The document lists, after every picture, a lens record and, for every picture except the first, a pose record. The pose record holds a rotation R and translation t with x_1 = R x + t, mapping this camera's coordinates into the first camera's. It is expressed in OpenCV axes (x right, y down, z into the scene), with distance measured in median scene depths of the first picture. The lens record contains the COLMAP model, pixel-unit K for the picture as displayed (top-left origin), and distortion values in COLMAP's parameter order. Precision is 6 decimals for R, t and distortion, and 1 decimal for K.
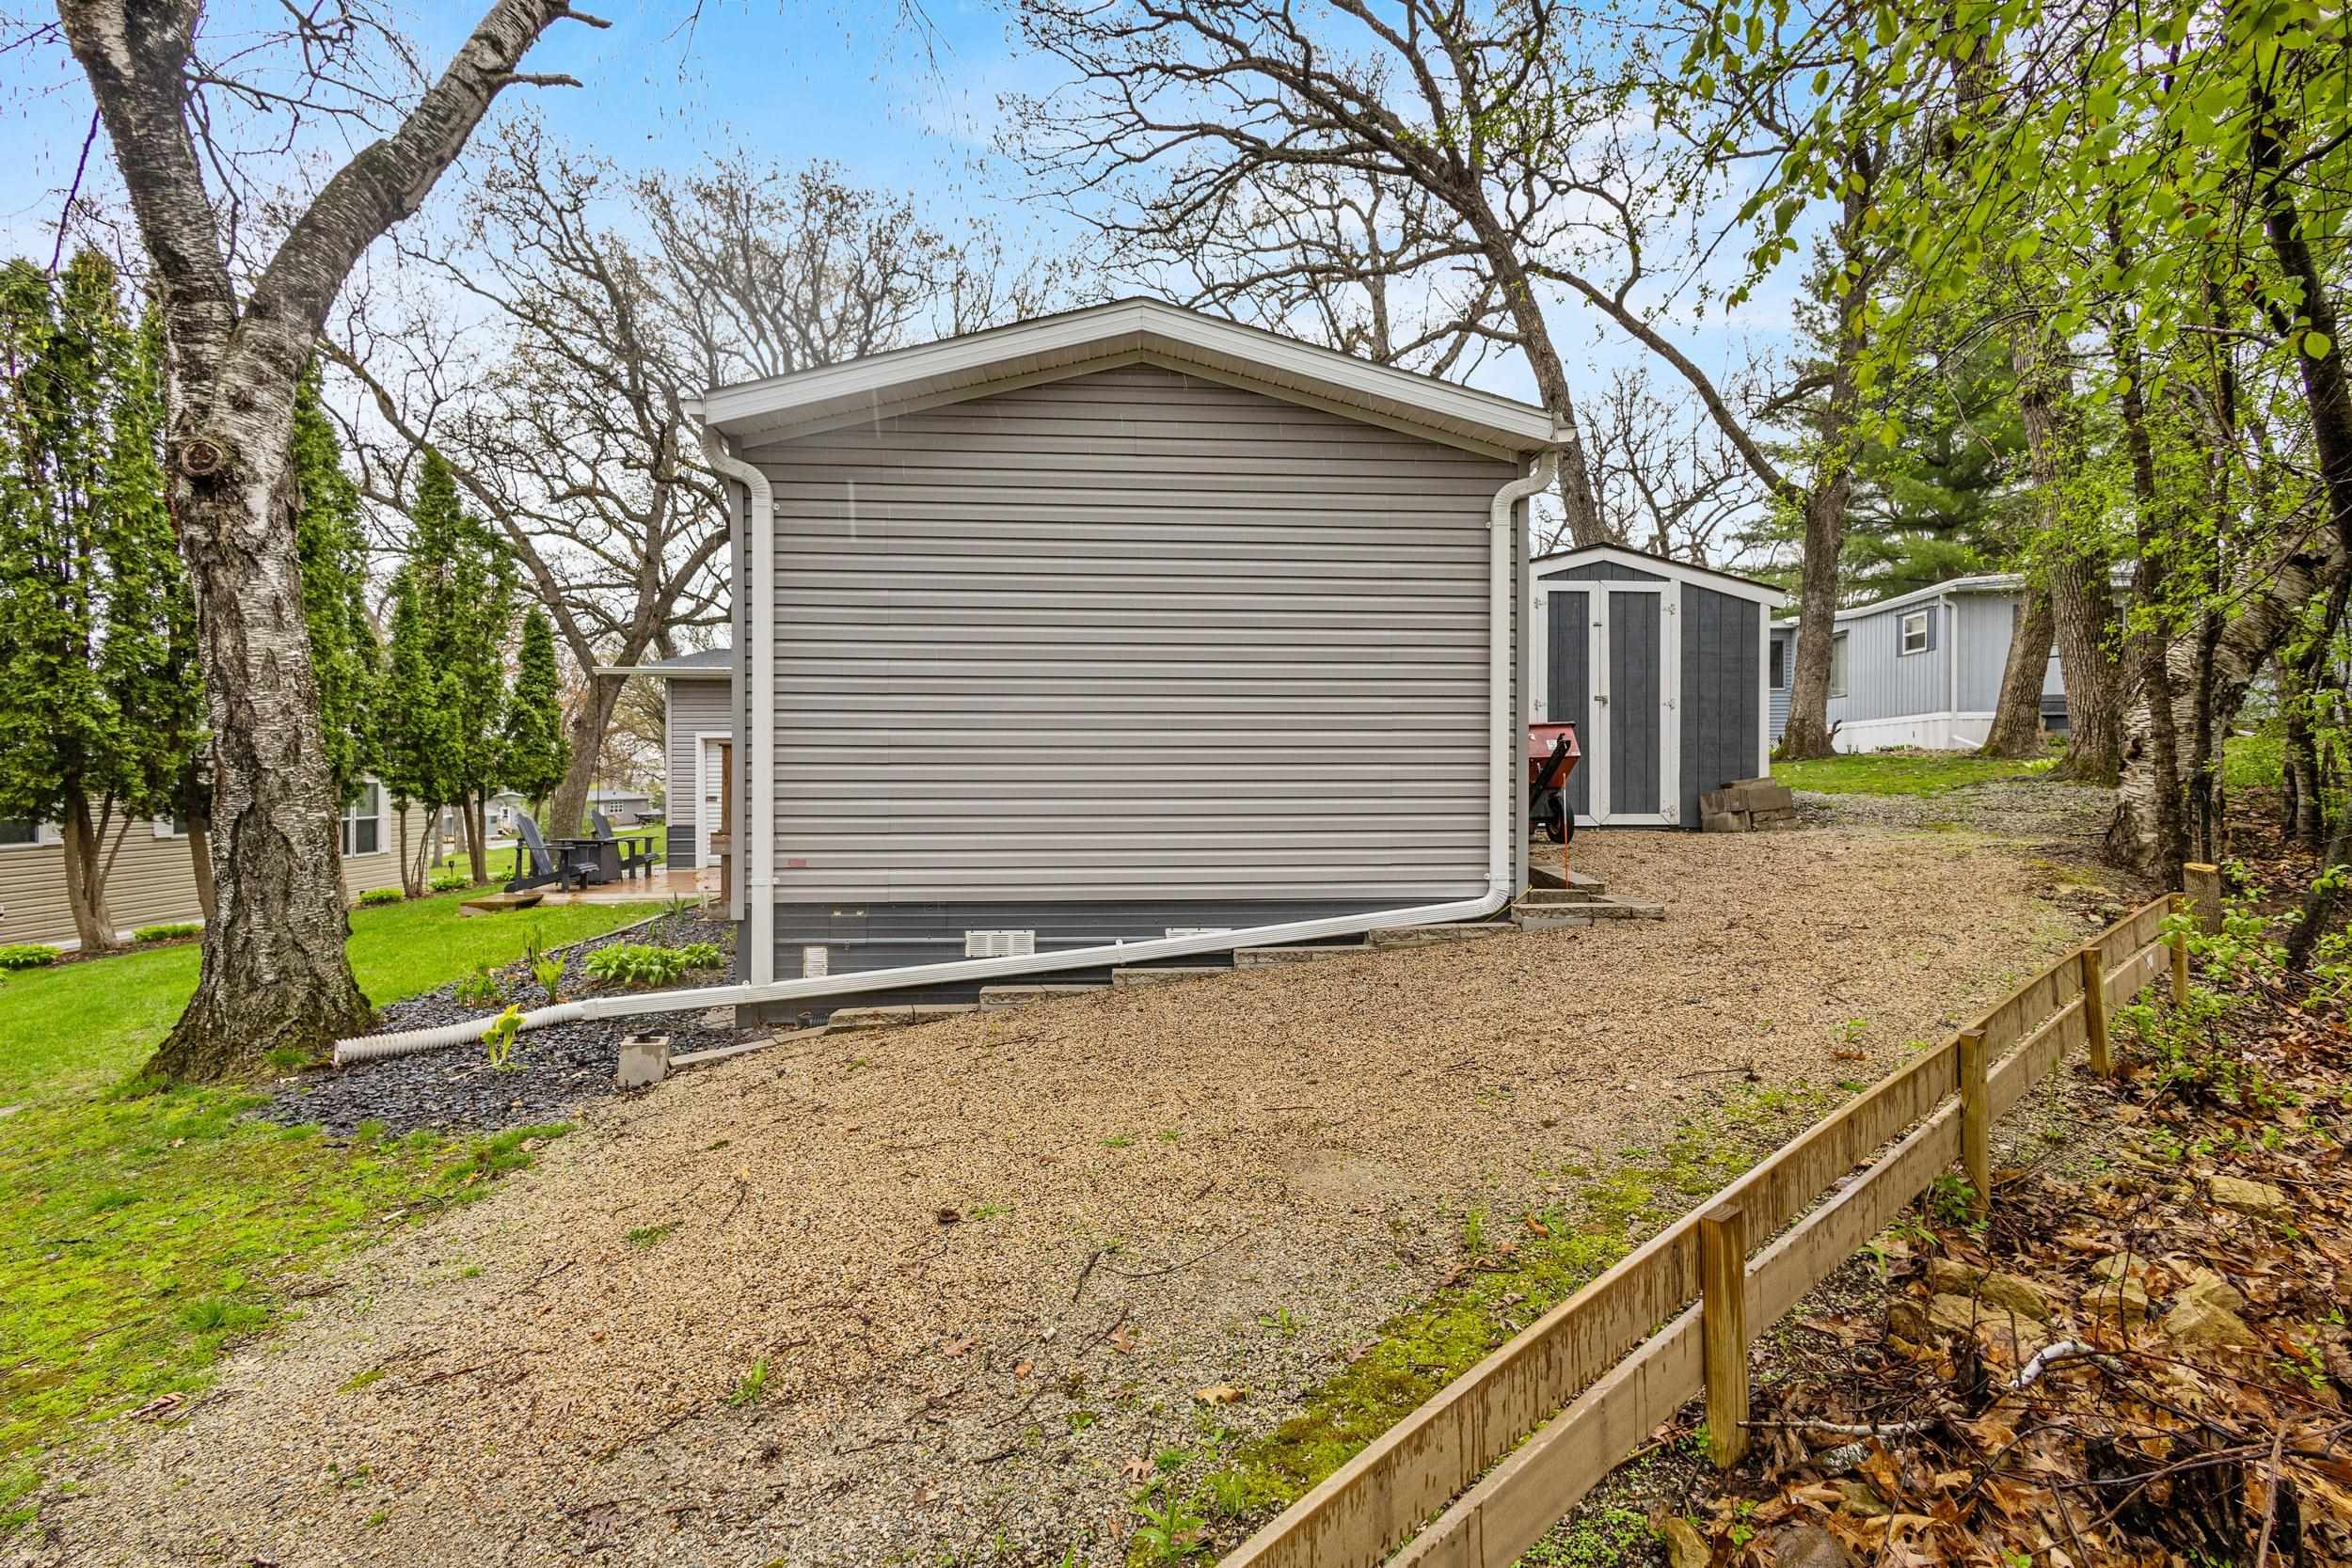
lens RADIAL K [[1077.8, 0, 1174.9], [0, 1077.8, 775.7], [0, 0, 1]] dist [0.006824, -0.001956]
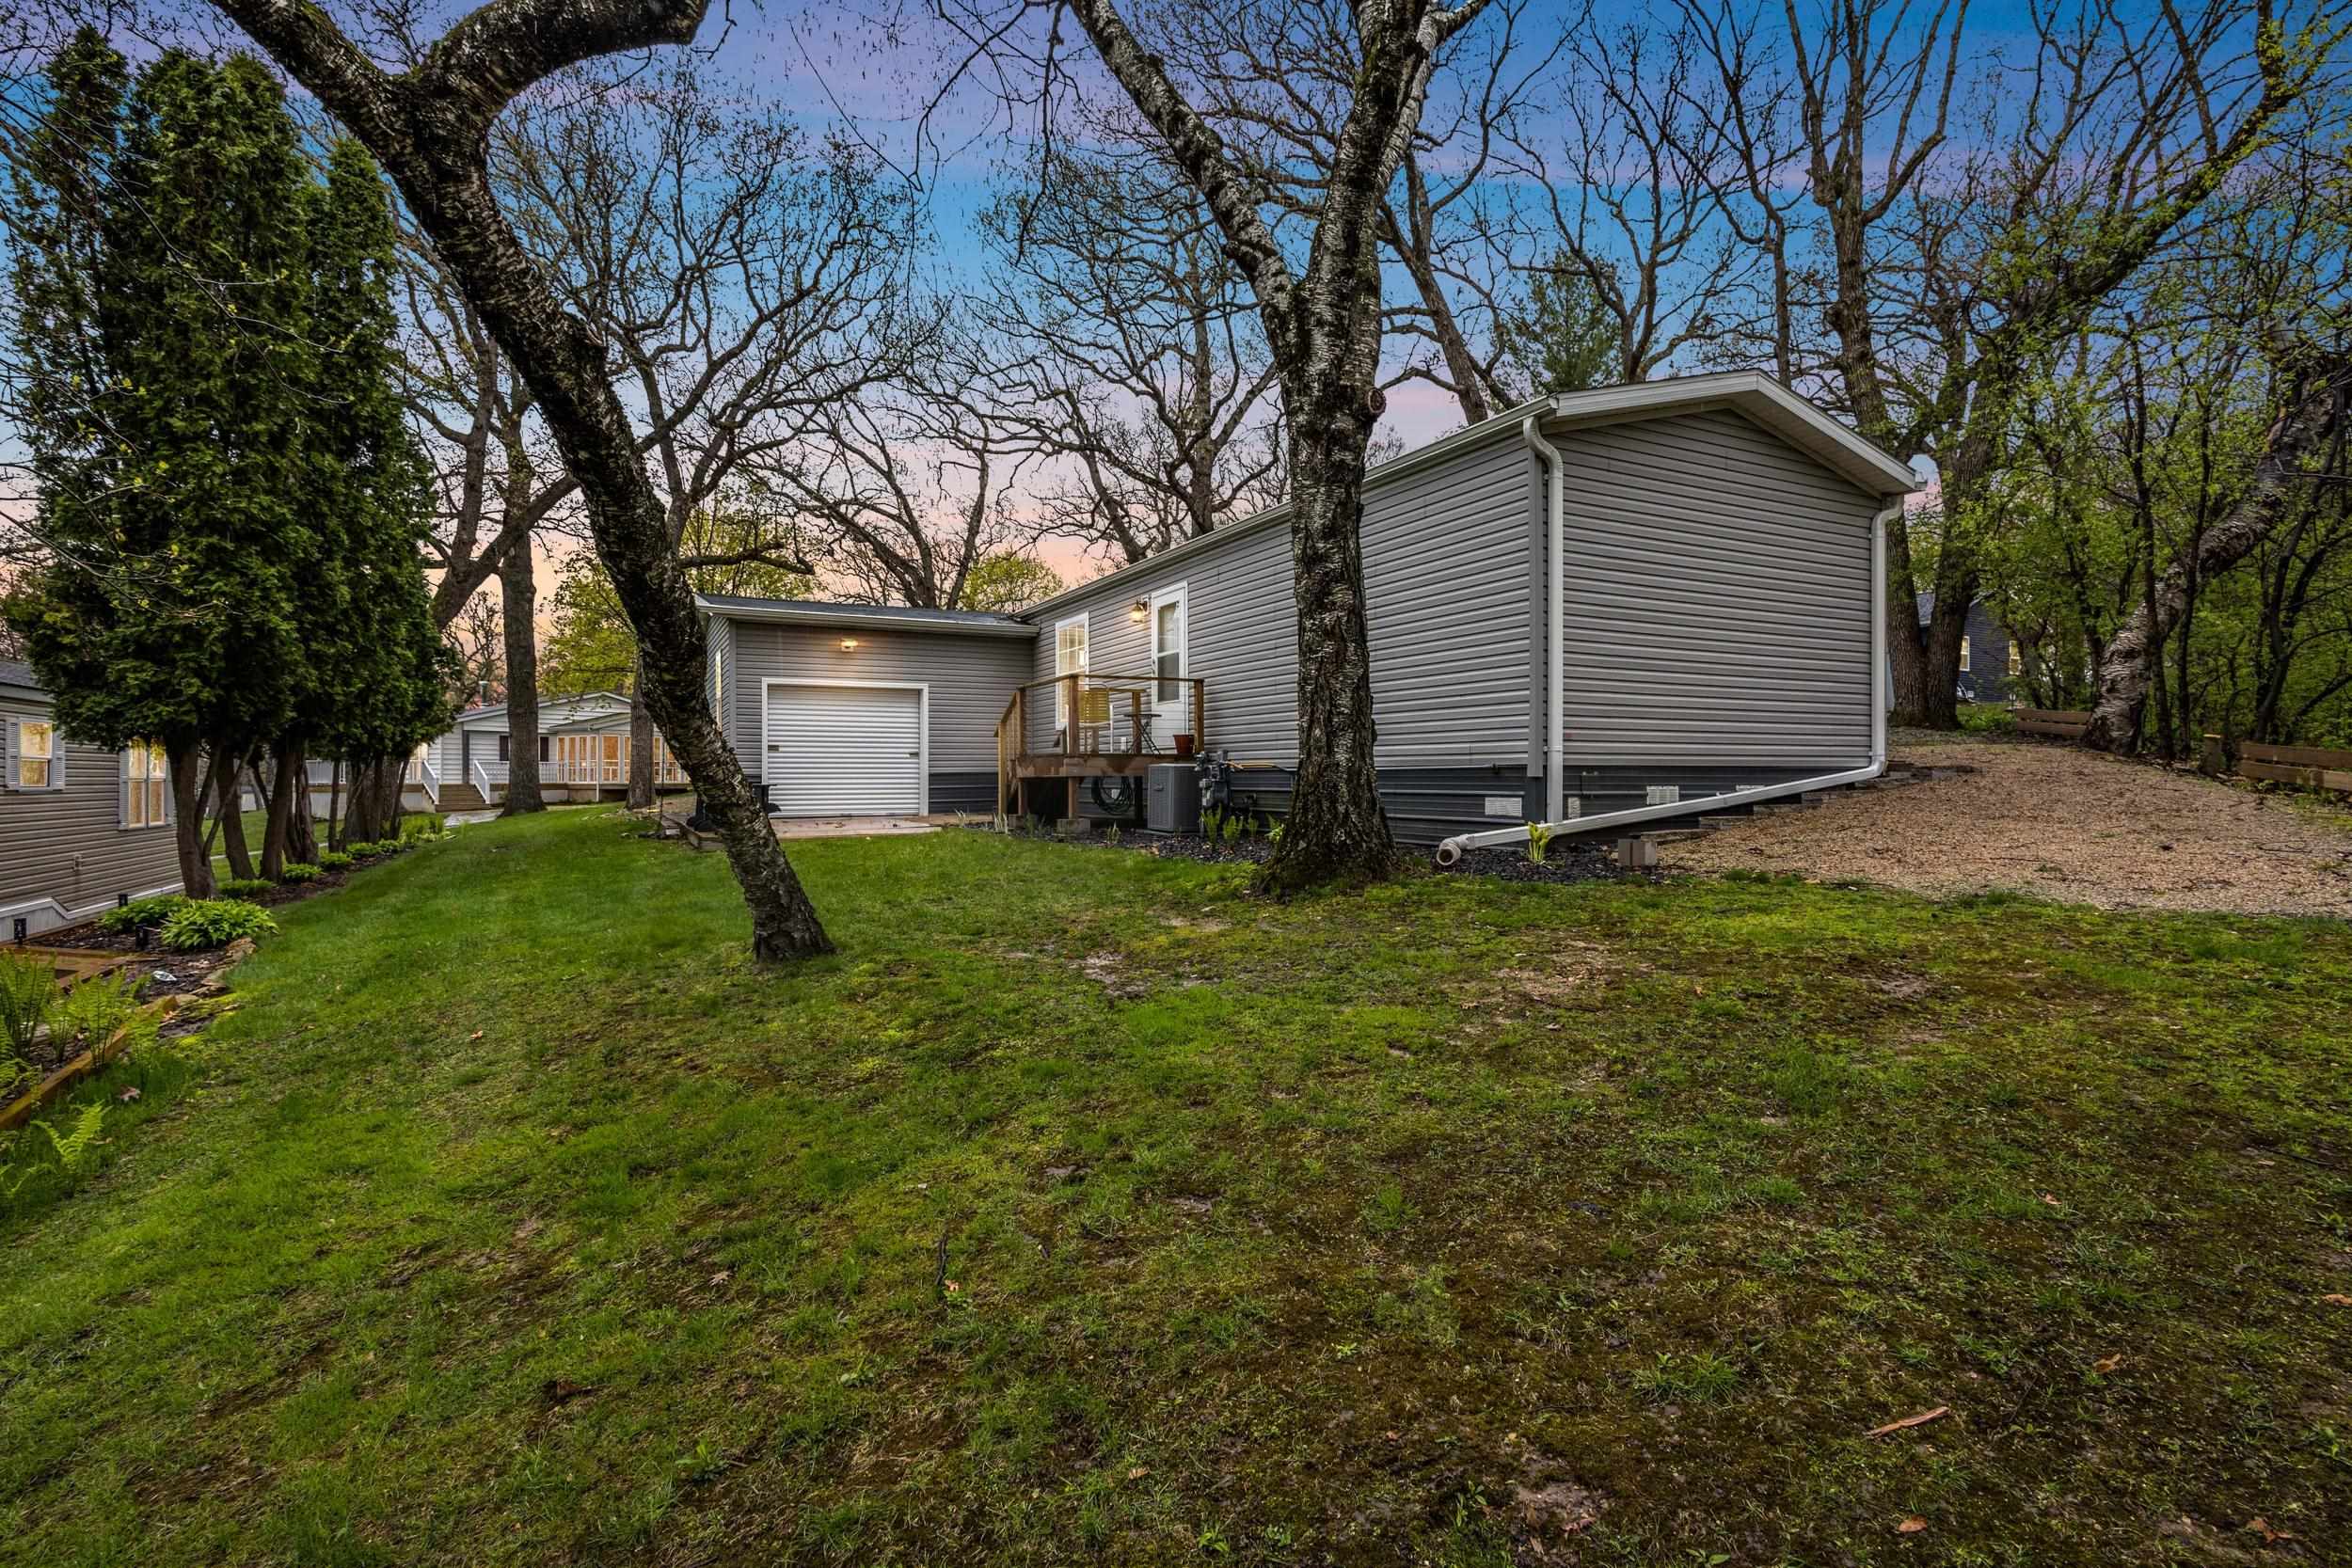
lens RADIAL K [[1077.8, 0, 1181.7], [0, 1077.8, 782.8], [0, 0, 1]] dist [0.006824, -0.001956]
pose [[0.916669, -0.001748, 0.399643, -1.335912], [-0.000708, 0.999982, 0.005999, 0.130029], [-0.399646, -0.005782, 0.916651, -0.078582]]
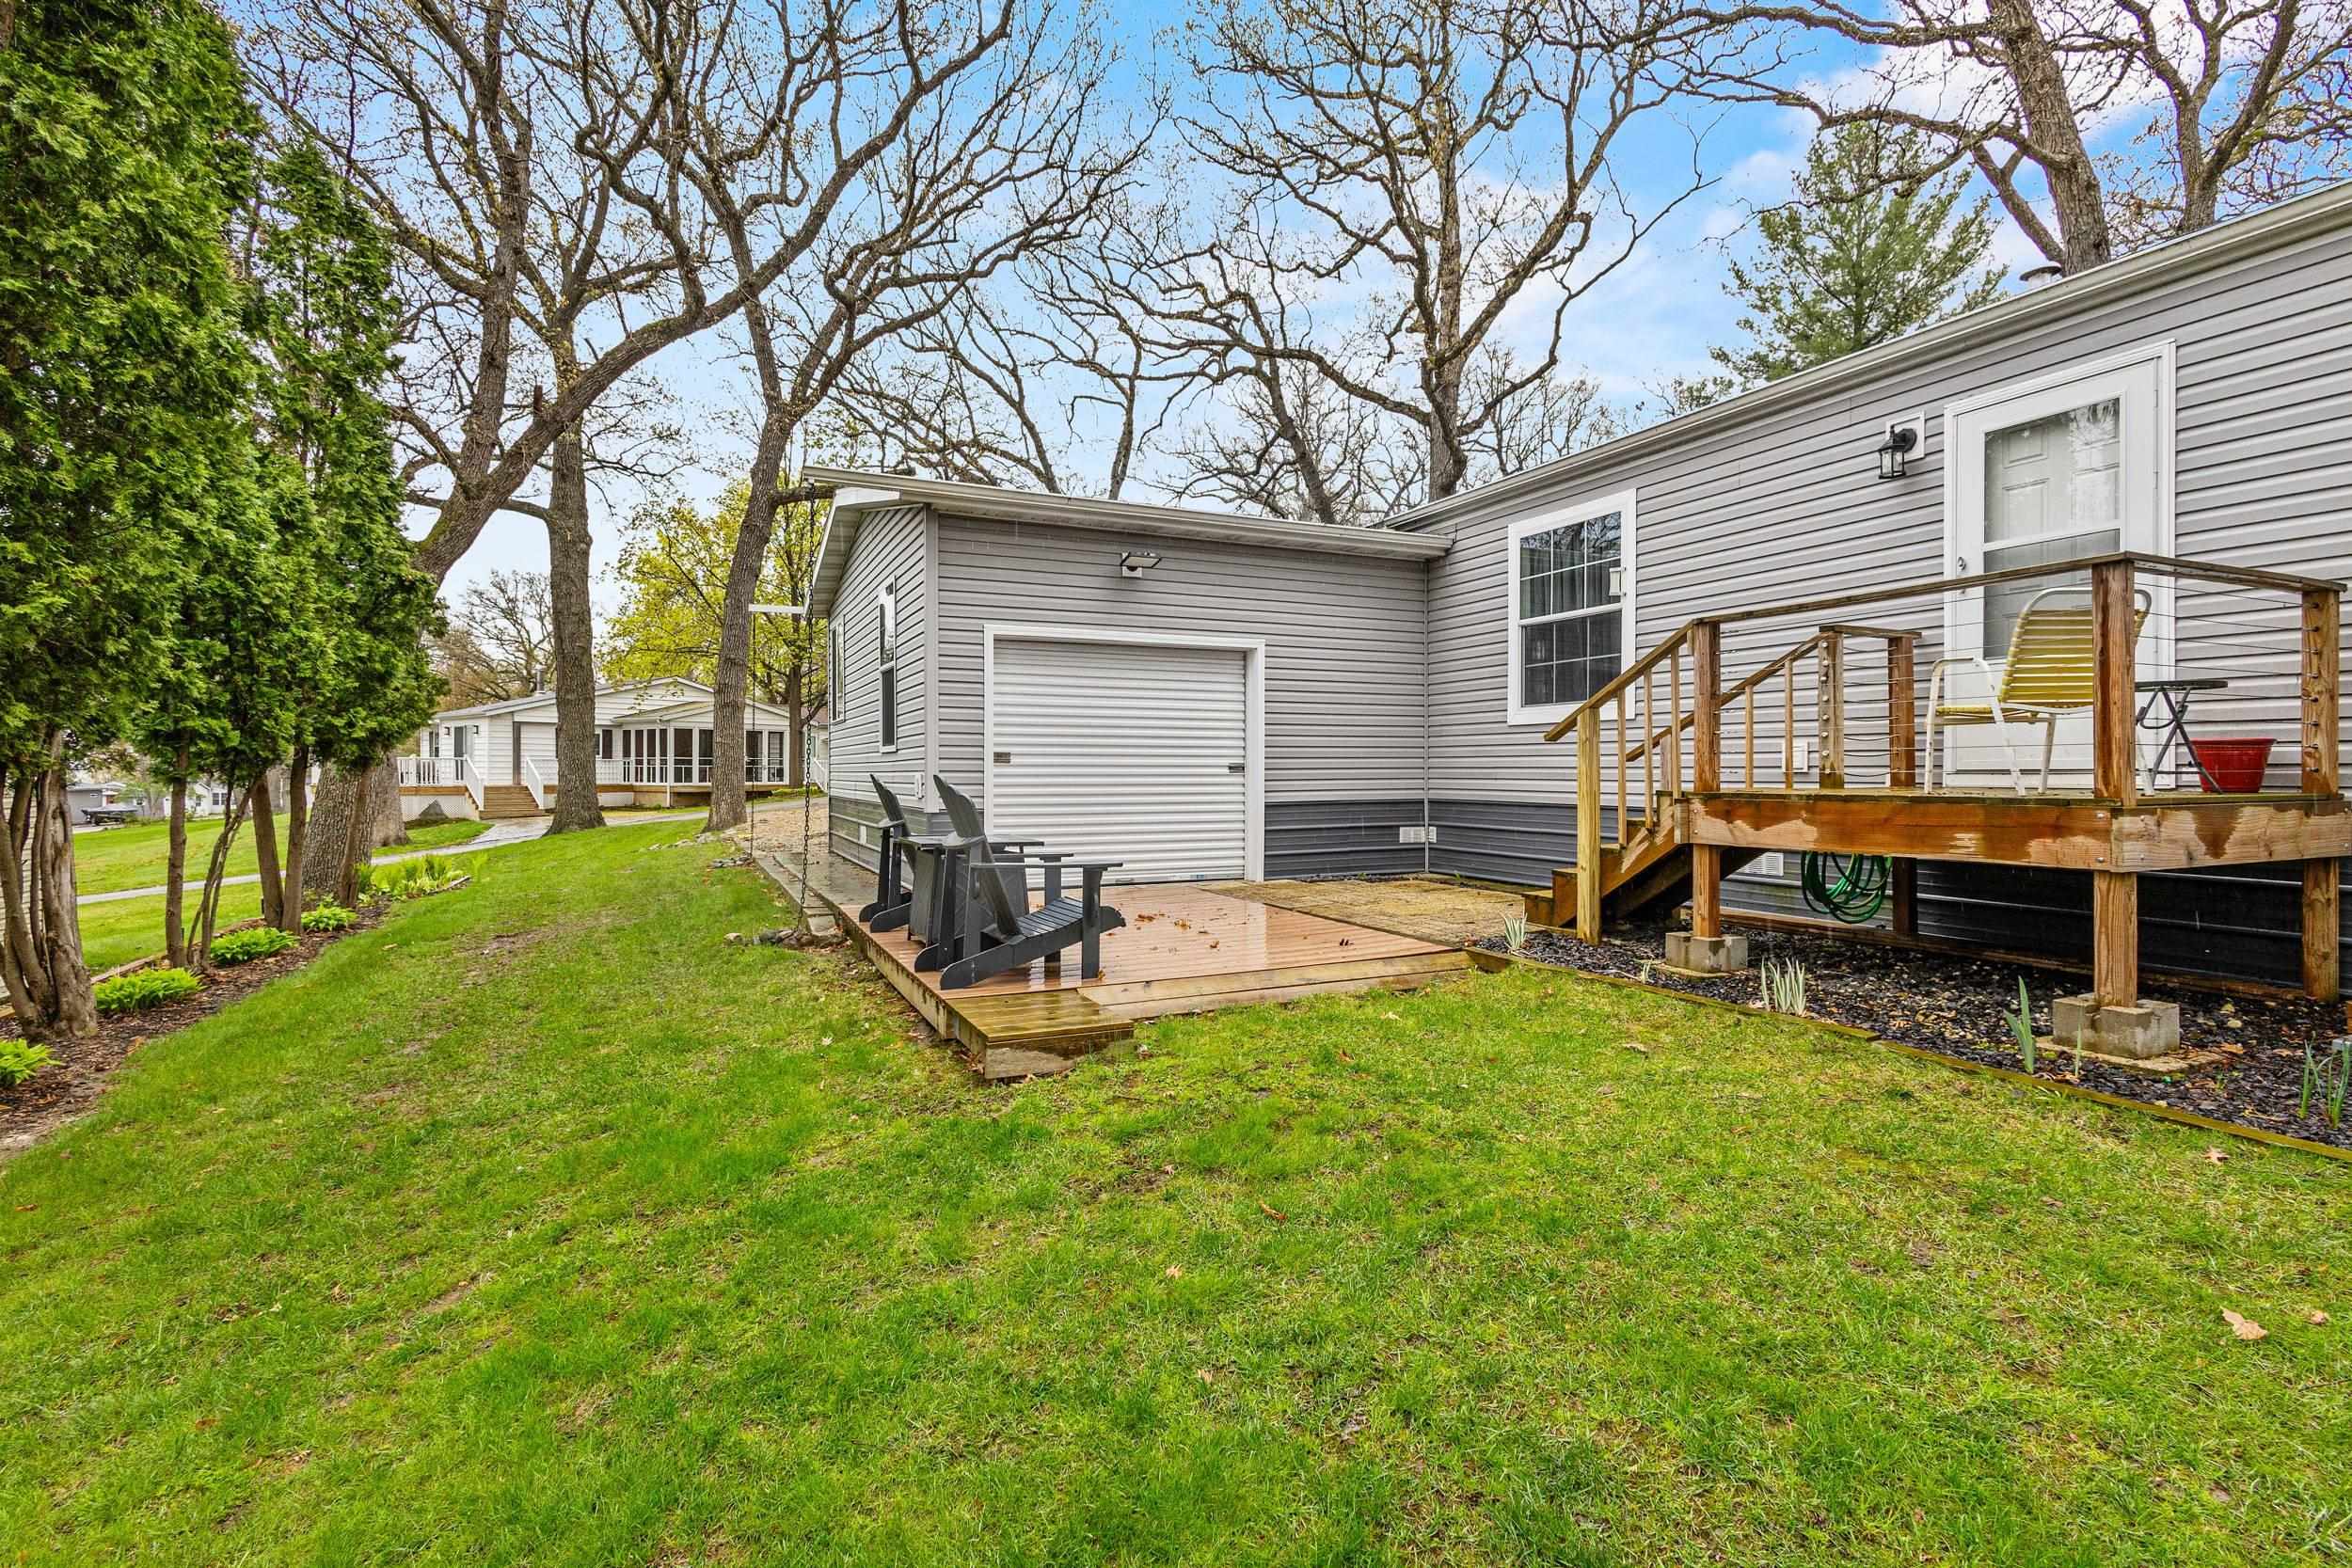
lens RADIAL K [[1077.8, 0, 1182.2], [0, 1077.8, 778.8], [0, 0, 1]] dist [0.006824, -0.001956]
pose [[0.935256, -0.000813, 0.353972, -1.473121], [-0.003252, 0.999935, 0.010890, 0.071959], [-0.353958, -0.011336, 0.935193, 1.380937]]
